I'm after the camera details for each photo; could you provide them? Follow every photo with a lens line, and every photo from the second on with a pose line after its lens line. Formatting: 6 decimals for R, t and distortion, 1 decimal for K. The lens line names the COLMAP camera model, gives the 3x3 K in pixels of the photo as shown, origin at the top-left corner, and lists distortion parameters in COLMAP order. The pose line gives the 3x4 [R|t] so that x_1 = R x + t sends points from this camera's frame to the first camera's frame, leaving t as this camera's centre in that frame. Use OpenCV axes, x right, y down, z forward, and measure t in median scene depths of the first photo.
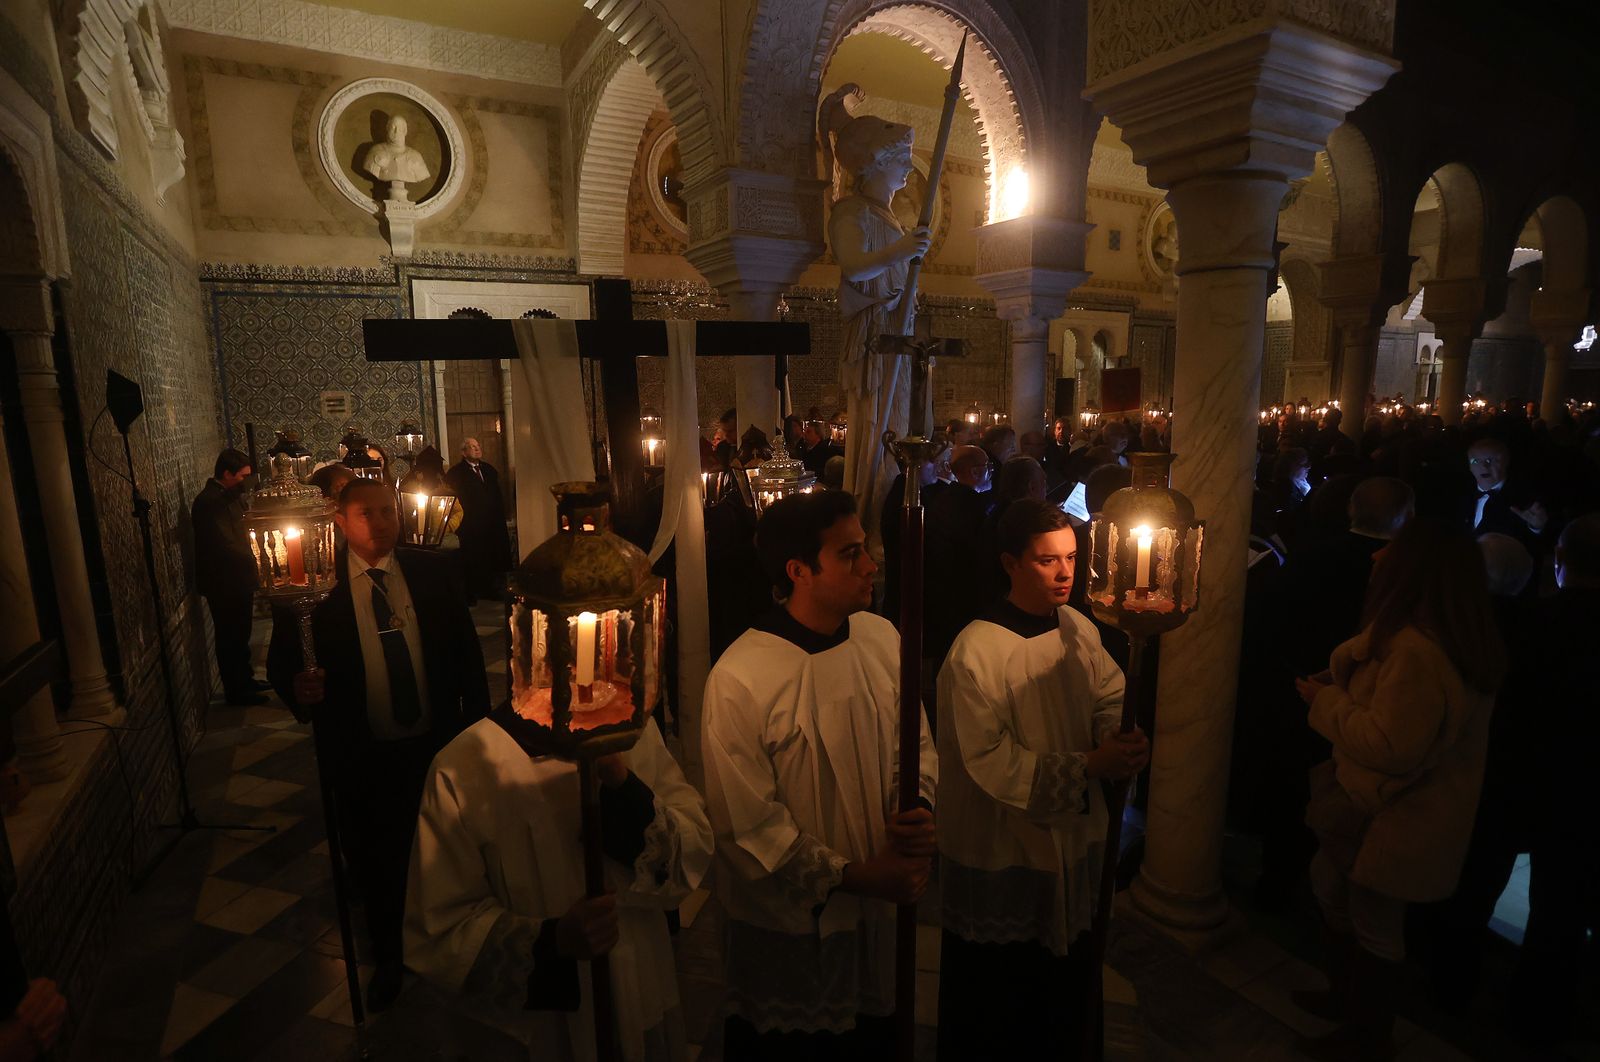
lens RADIAL K [[810.8, 0, 763.9], [0, 810.8, 533.4], [0, 0, 1]] dist [-0.062002, 0.021319]
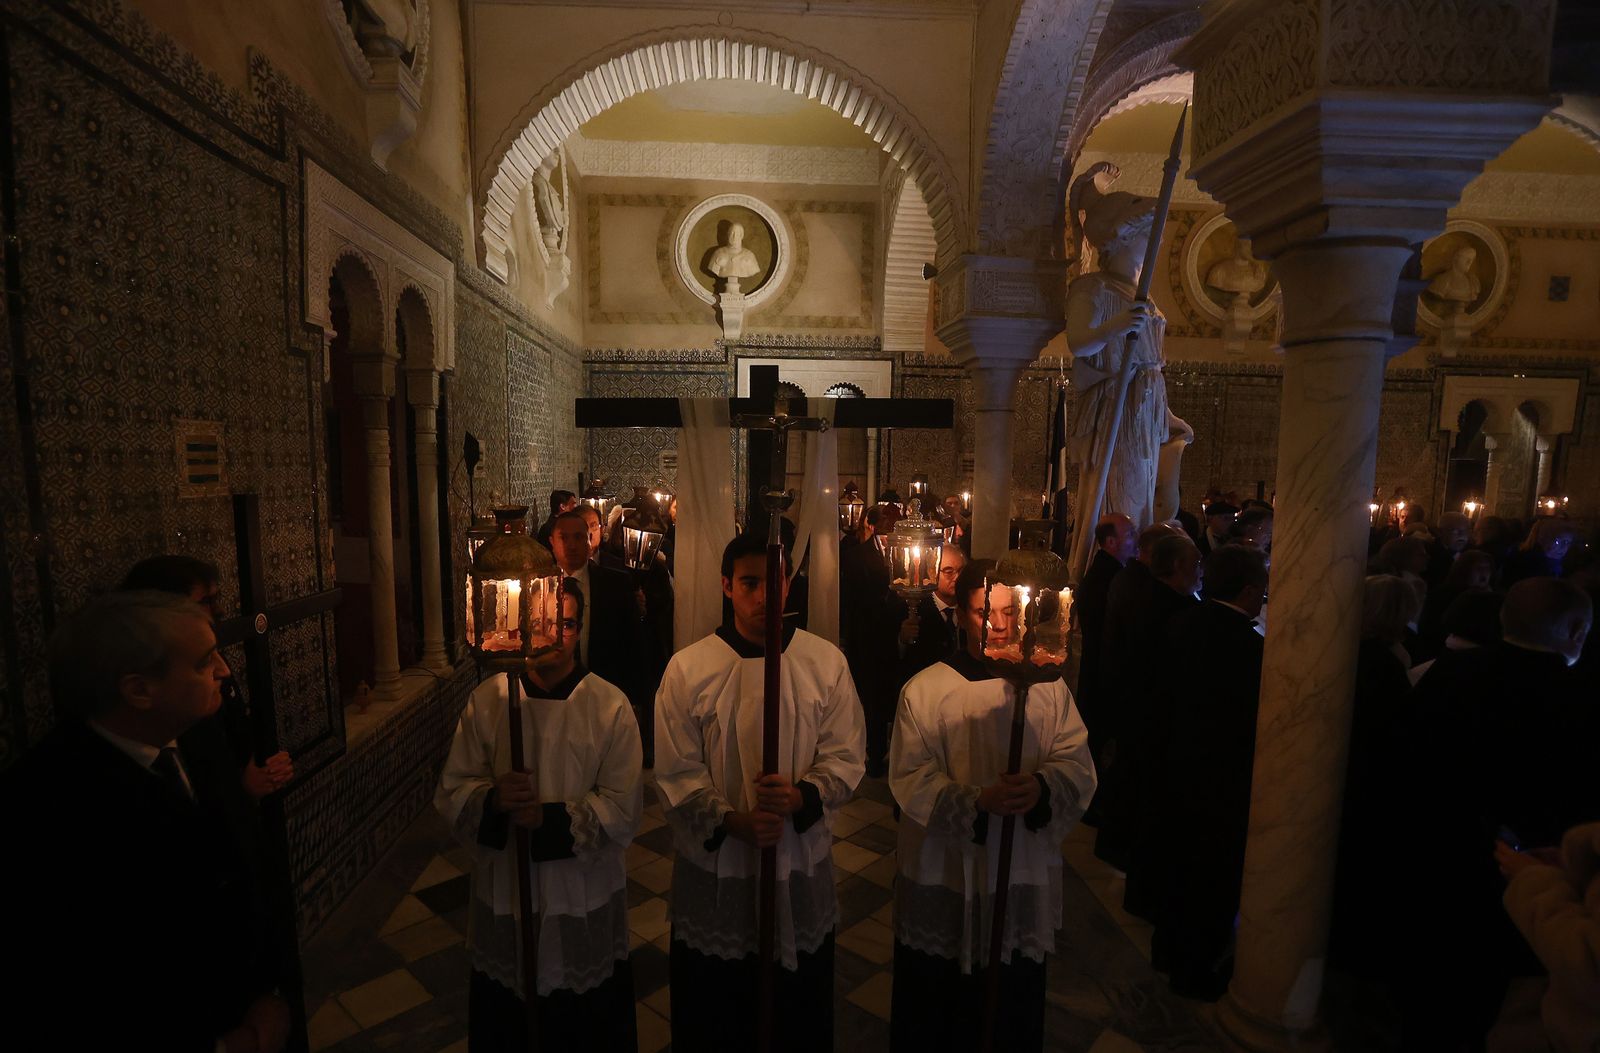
lens RADIAL K [[807.6, 0, 766.6], [0, 807.6, 556.9], [0, 0, 1]] dist [-0.063119, 0.023270]
pose [[0.898440, 0.078136, -0.432089, 0.138482], [-0.100934, 0.994439, -0.030046, 0.004885], [0.427338, 0.070607, 0.901330, -0.035351]]
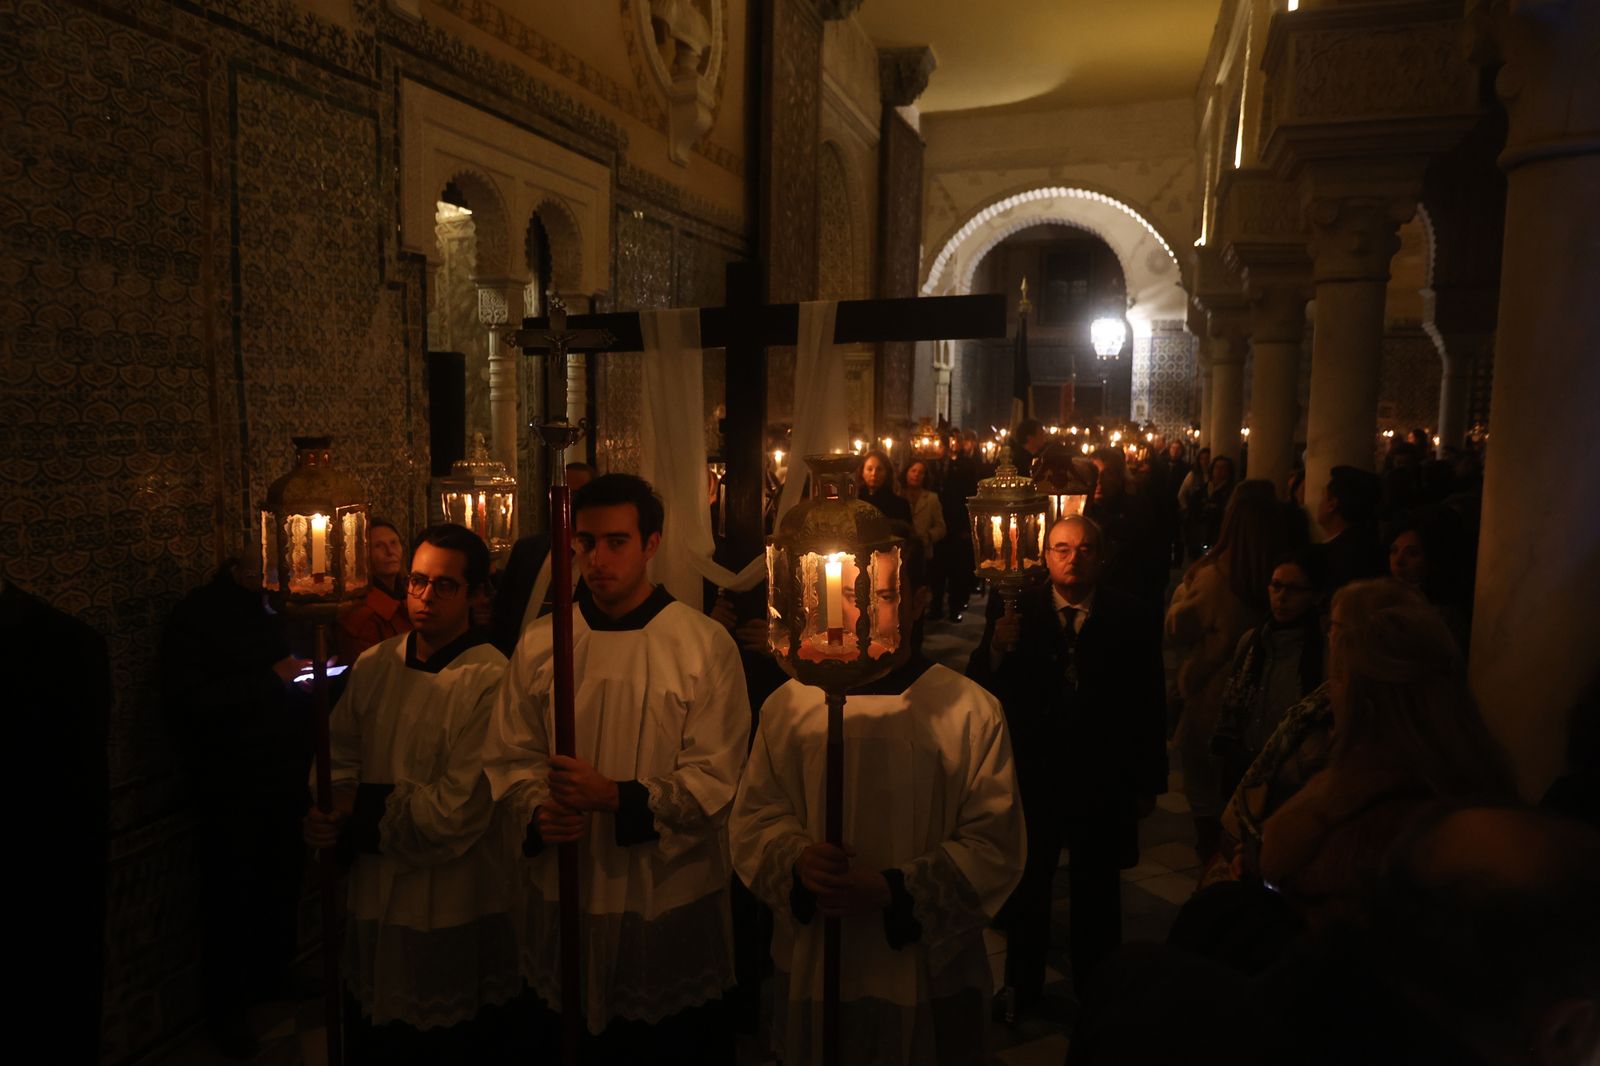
lens RADIAL K [[1168.9, 0, 802.5], [0, 1168.9, 539.4], [0, 0, 1]] dist [-0.031991, 0.054478]
pose [[0.713545, -0.051868, 0.698687, 0.285740], [0.092776, 0.995469, -0.020848, -0.177987], [-0.694439, 0.079697, 0.715124, 1.045154]]
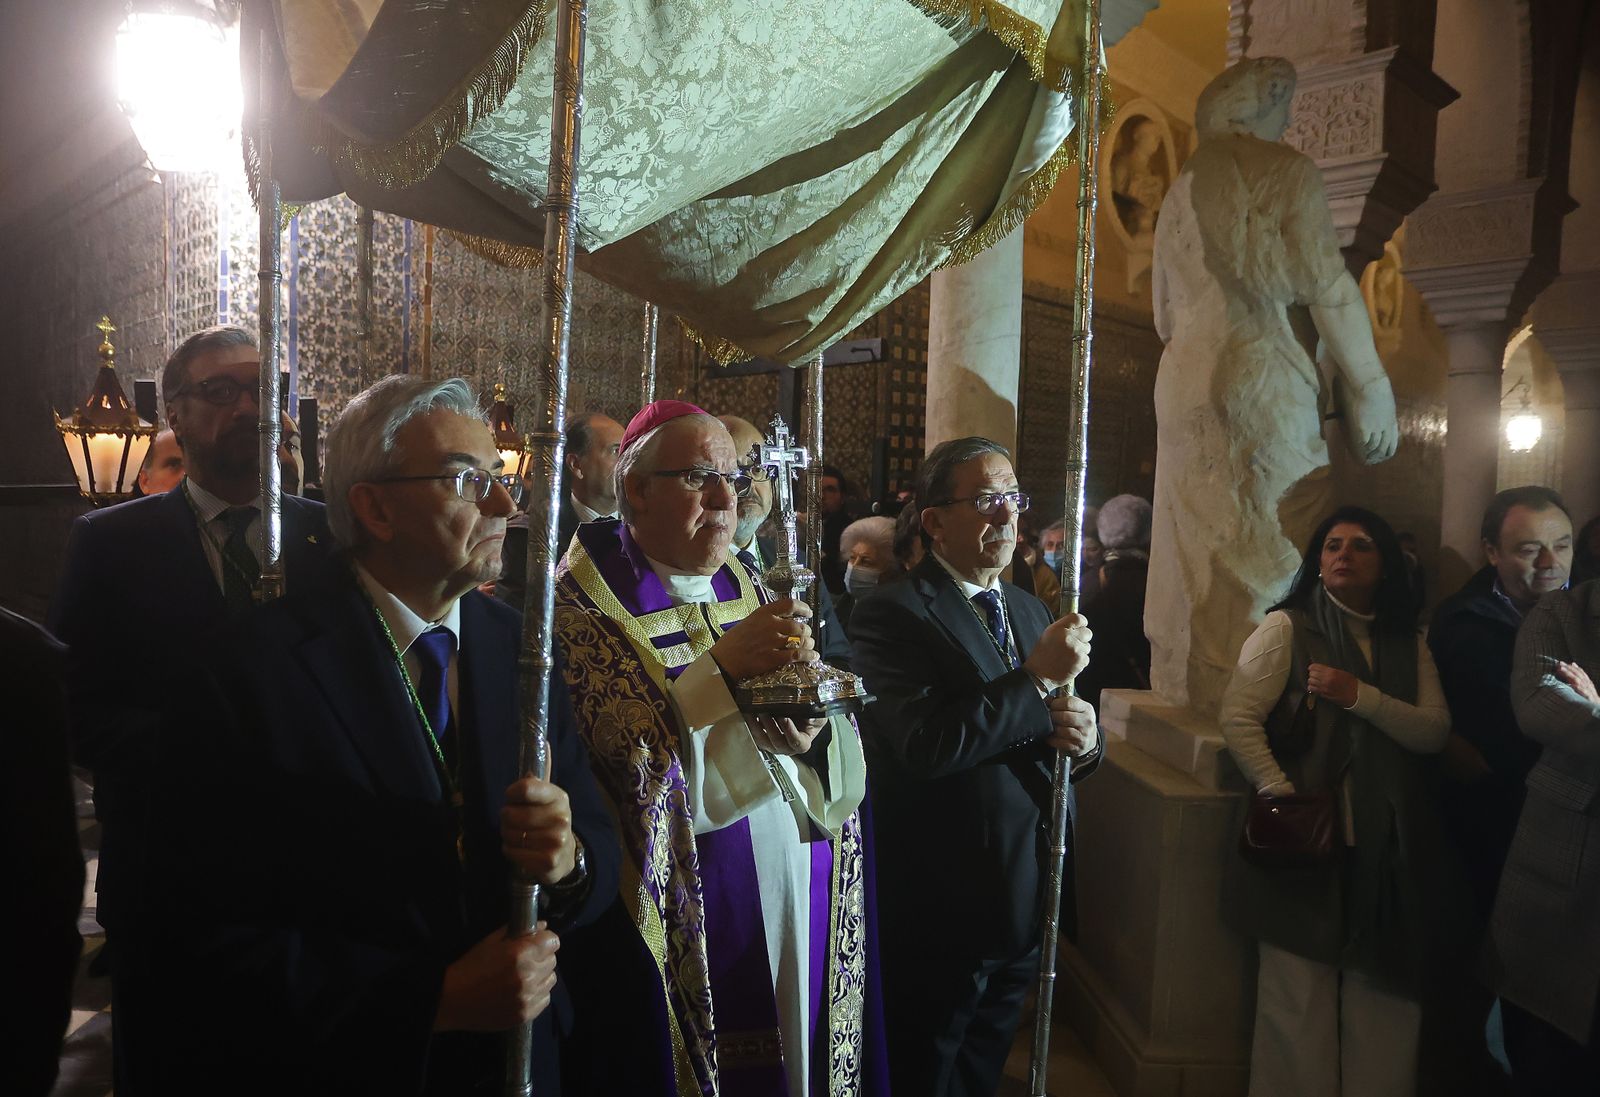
lens RADIAL K [[1124.4, 0, 705.3], [0, 1124.4, 579.1], [0, 0, 1]] dist [-0.034537, 0.016012]
pose [[-0.243213, -0.060796, 0.968066, 1.698122], [0.145966, 0.984375, 0.098492, -0.336870], [-0.958927, 0.165259, -0.230539, 2.147890]]
